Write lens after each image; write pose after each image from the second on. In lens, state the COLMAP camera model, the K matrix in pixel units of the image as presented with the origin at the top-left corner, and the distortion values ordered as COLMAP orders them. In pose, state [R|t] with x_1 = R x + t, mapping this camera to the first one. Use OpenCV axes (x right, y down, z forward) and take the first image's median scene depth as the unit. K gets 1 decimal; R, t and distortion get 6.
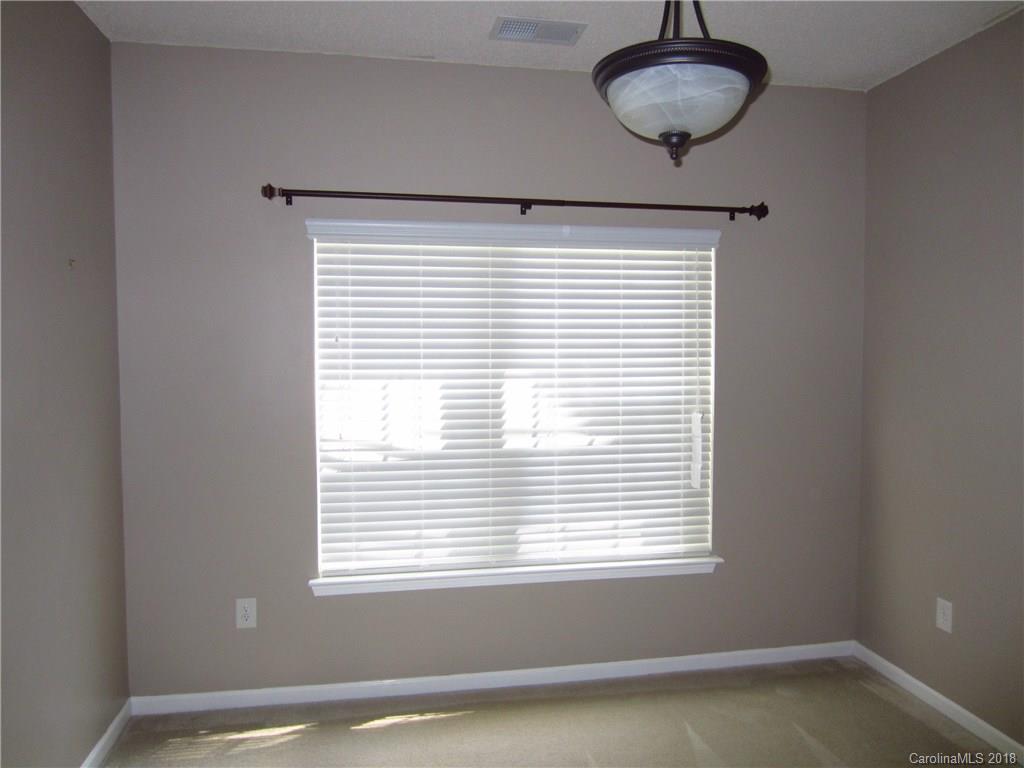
lens RADIAL K [[729.6, 0, 512.0], [0, 729.6, 384.0], [0, 0, 1]] dist [-0.040733, 0.031078]
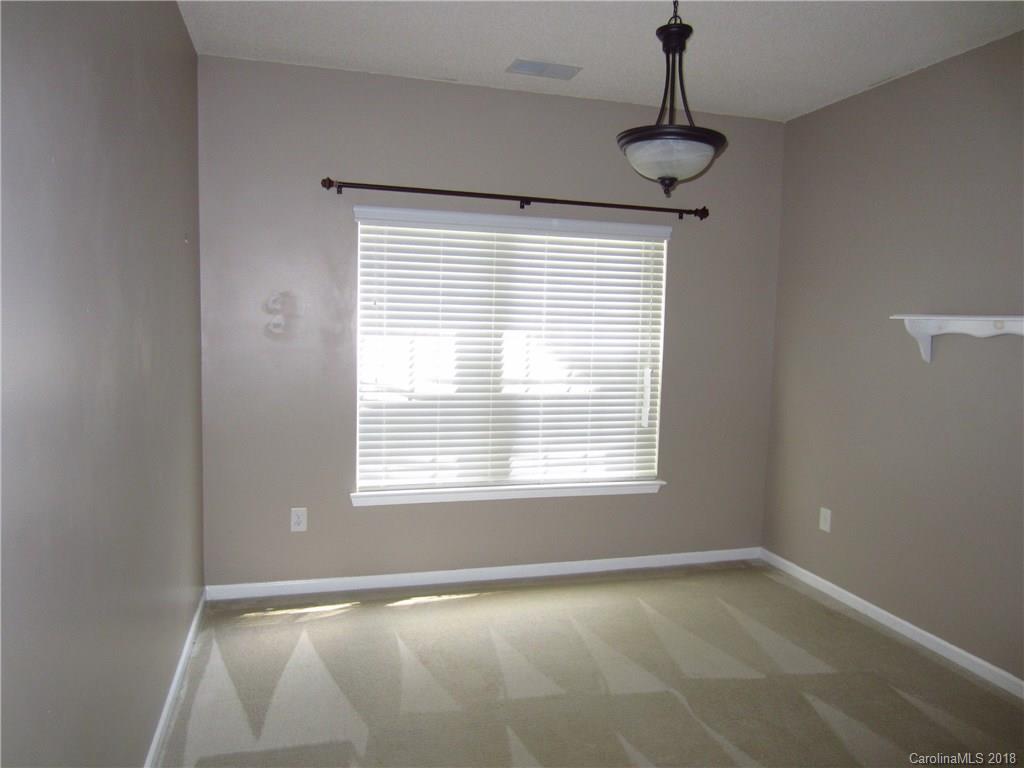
lens RADIAL K [[729.6, 0, 512.0], [0, 729.6, 384.0], [0, 0, 1]] dist [-0.040733, 0.031078]
pose [[0.993930, 0.017509, 0.108609, -0.132713], [-0.021960, 0.998961, 0.039921, 0.022017], [-0.107797, -0.042064, 0.993283, -0.267119]]
